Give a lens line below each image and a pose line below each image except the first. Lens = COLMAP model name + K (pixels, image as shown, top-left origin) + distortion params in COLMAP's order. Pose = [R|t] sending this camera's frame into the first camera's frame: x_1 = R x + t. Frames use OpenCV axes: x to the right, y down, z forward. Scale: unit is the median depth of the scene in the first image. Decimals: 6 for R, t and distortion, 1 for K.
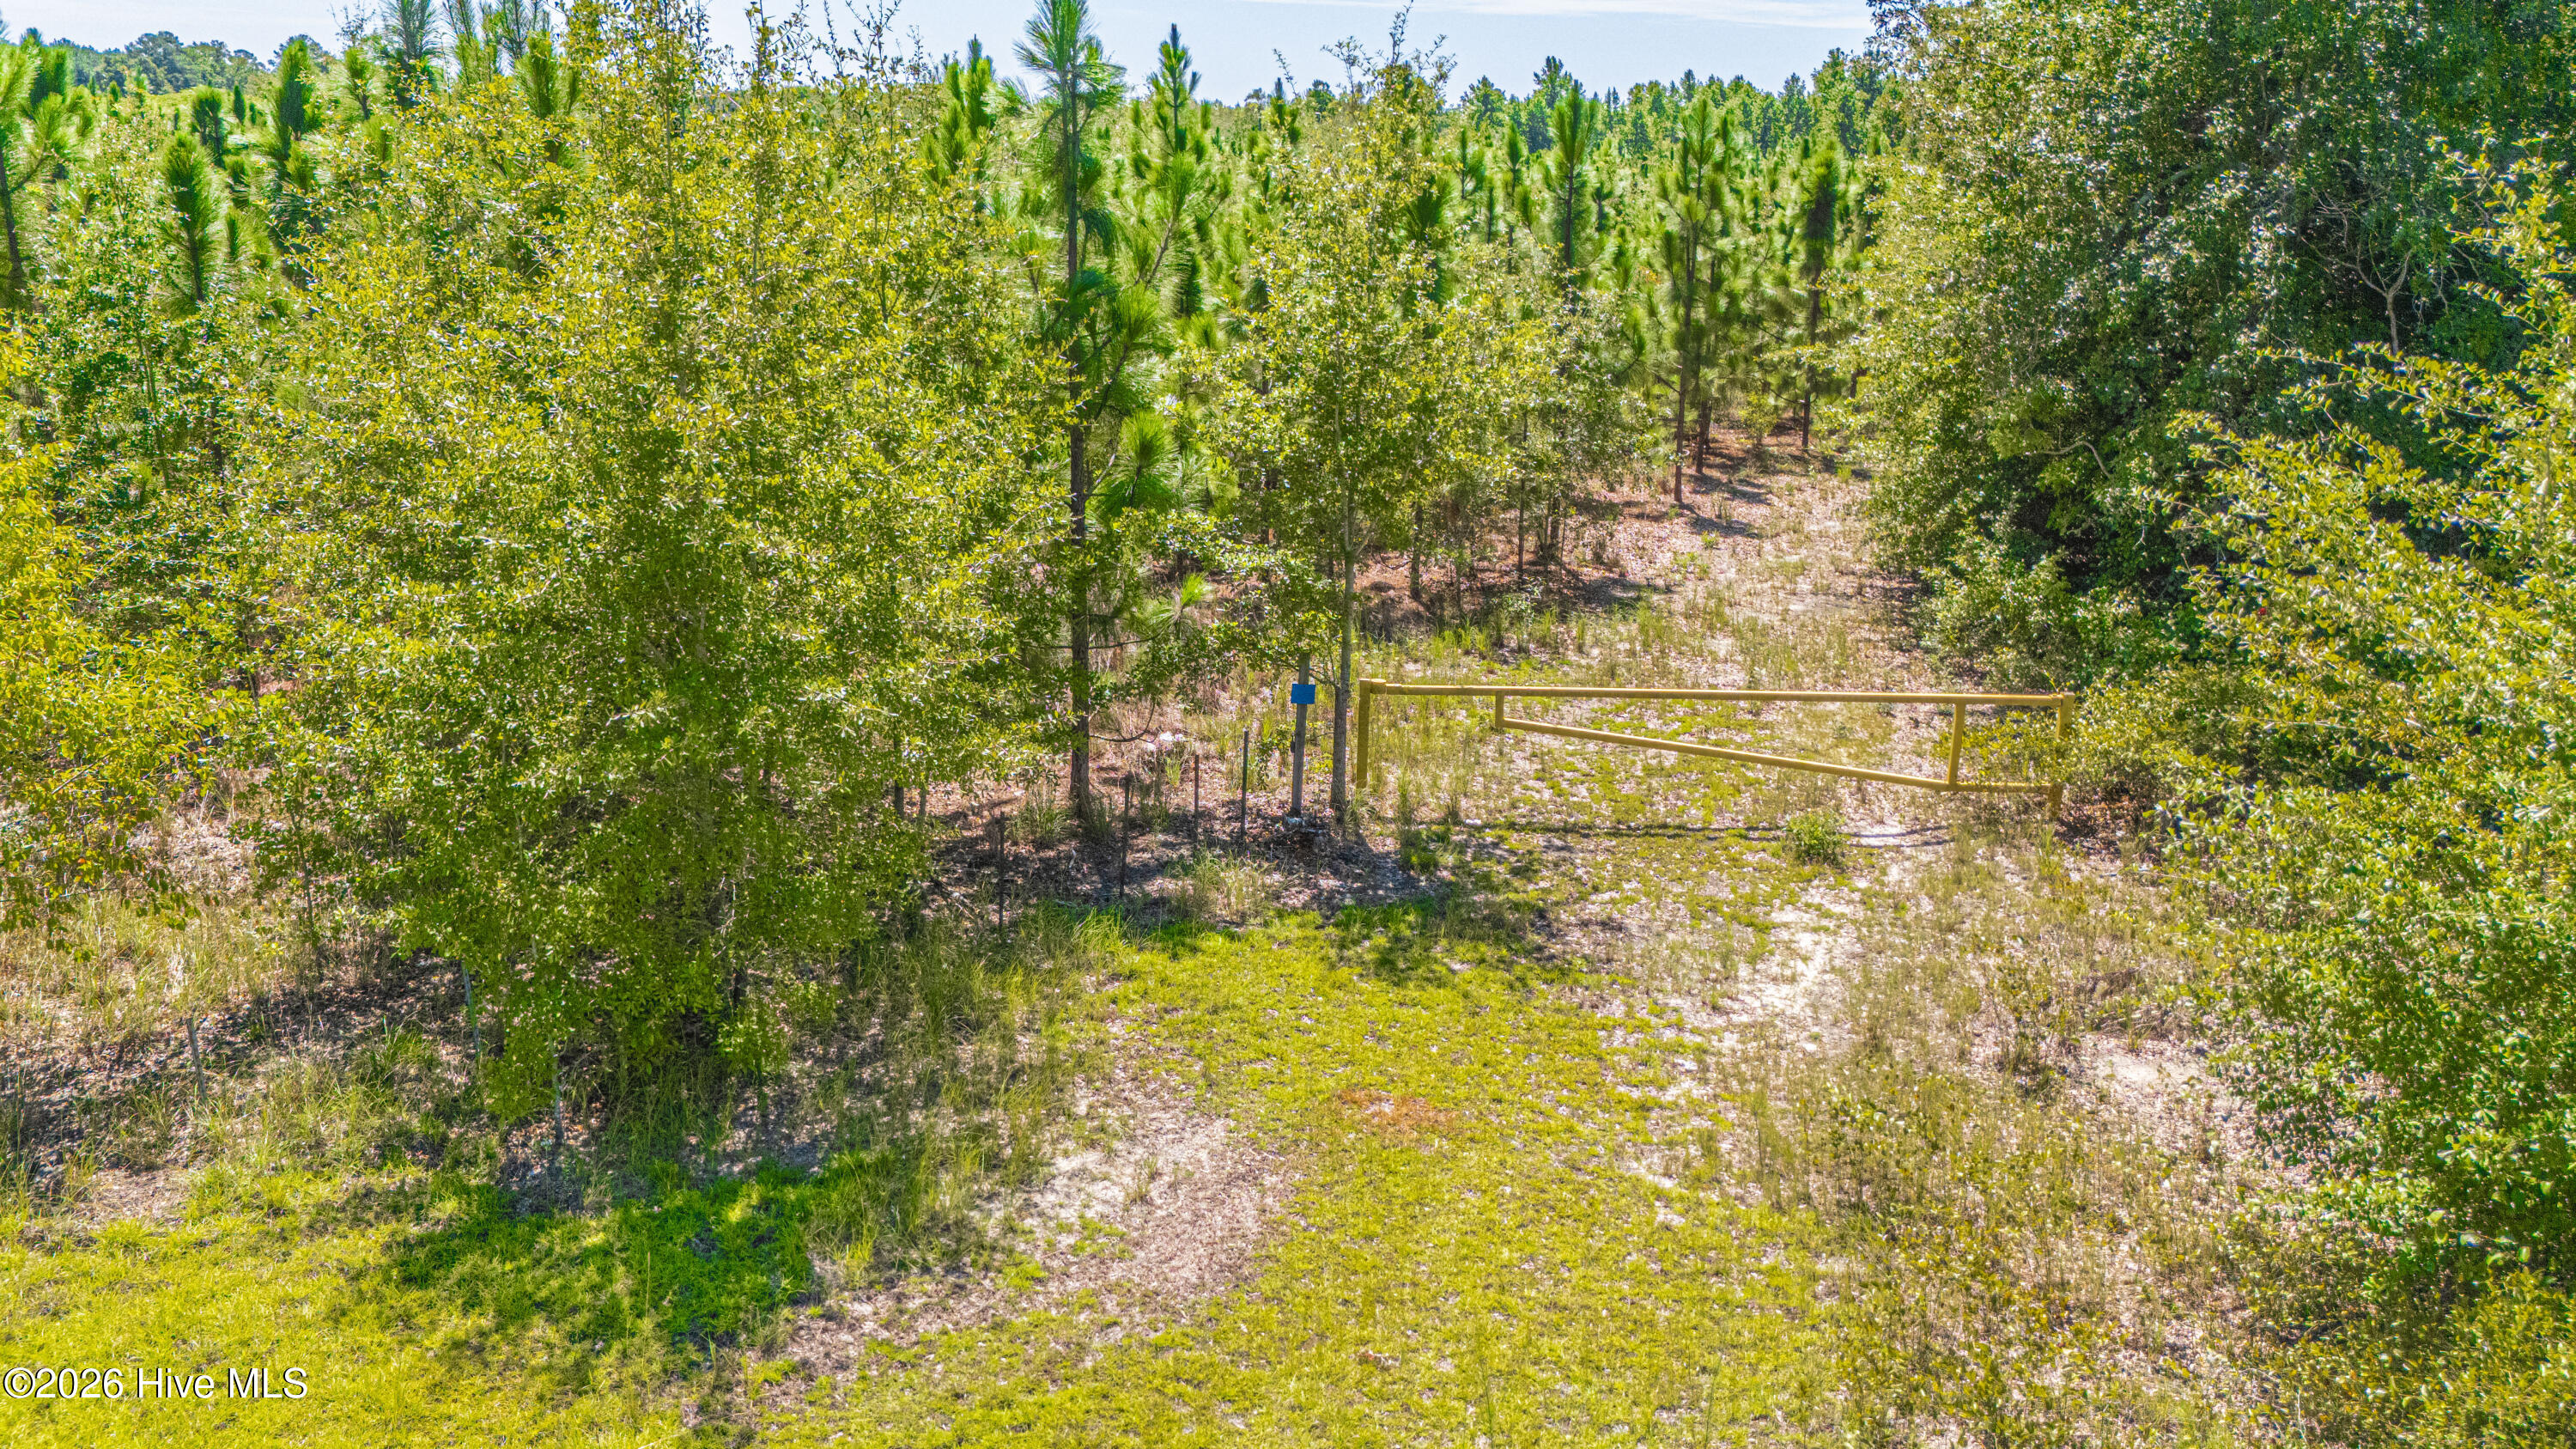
lens RADIAL K [[1982.9, 0, 1288.0], [0, 1982.9, 724.5], [0, 0, 1]] dist [0.072948, 0.000178]
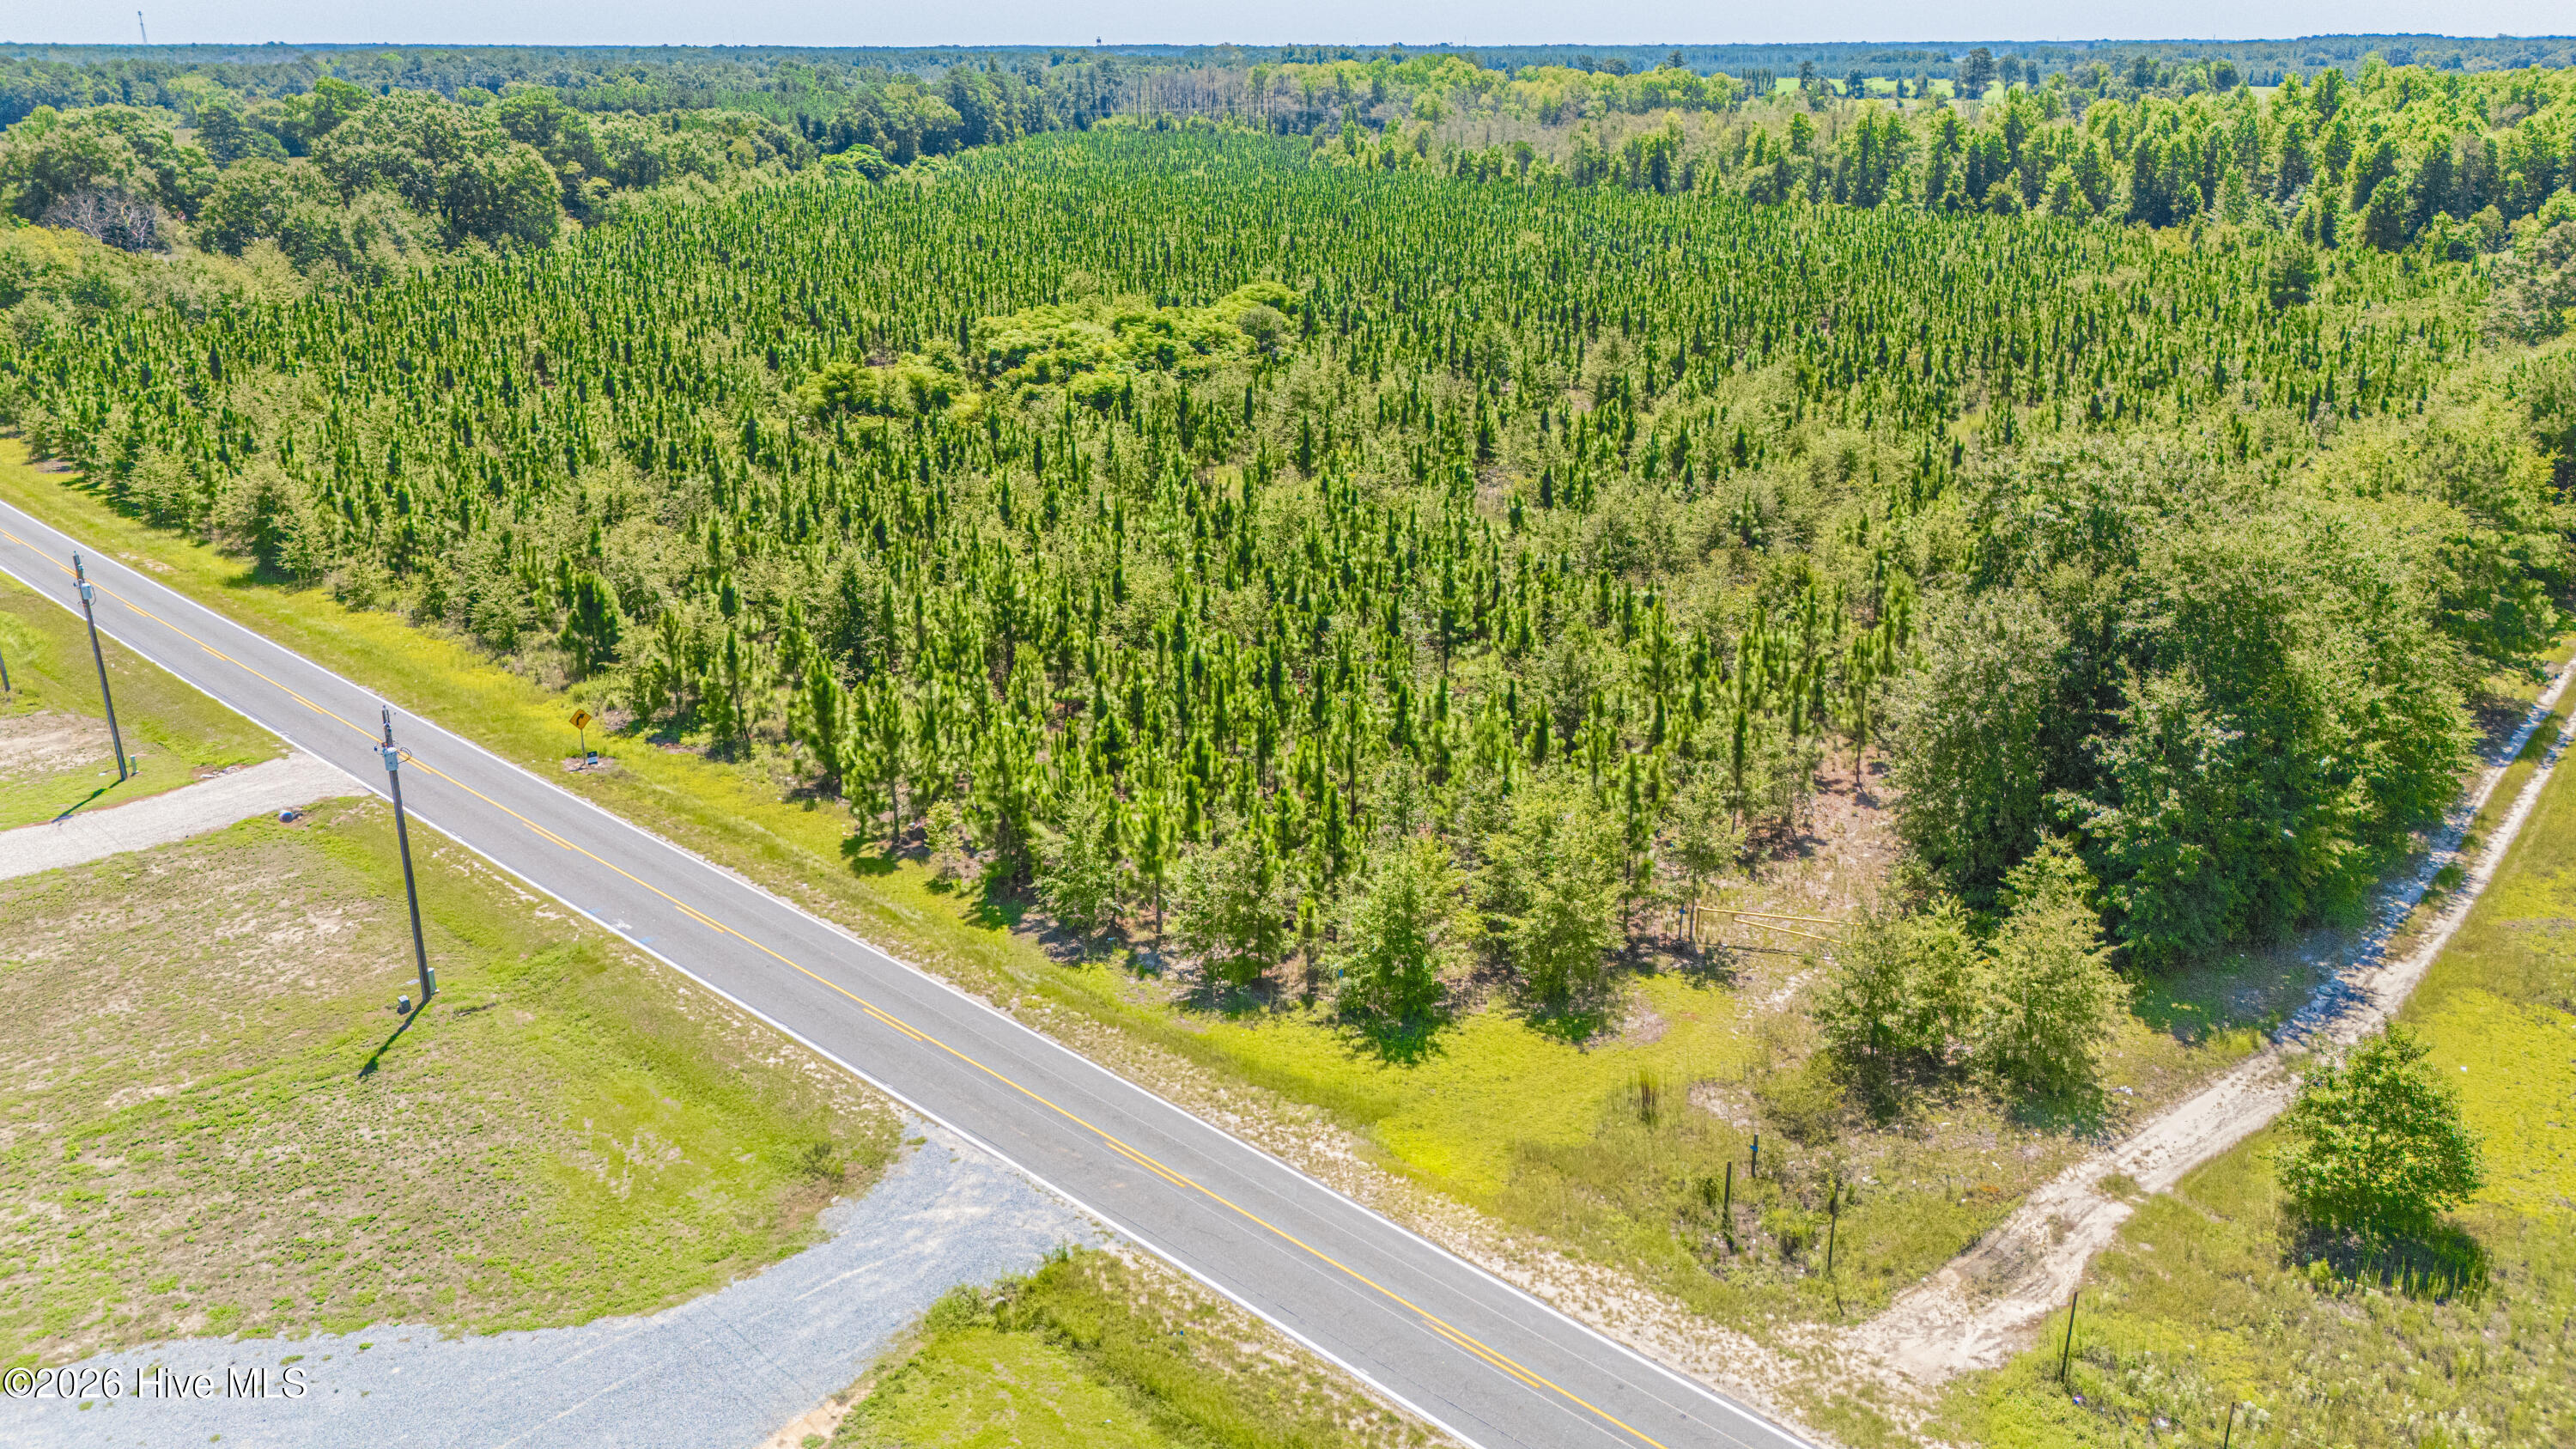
lens RADIAL K [[1845.5, 0, 1288.0], [0, 1845.5, 724.5], [0, 0, 1]] dist [0.056629, -0.045533]
pose [[0.969939, 0.051464, -0.237844, 0.118352], [-0.037483, 0.997313, 0.062937, -0.678035], [0.240444, -0.052129, 0.969262, -3.196310]]
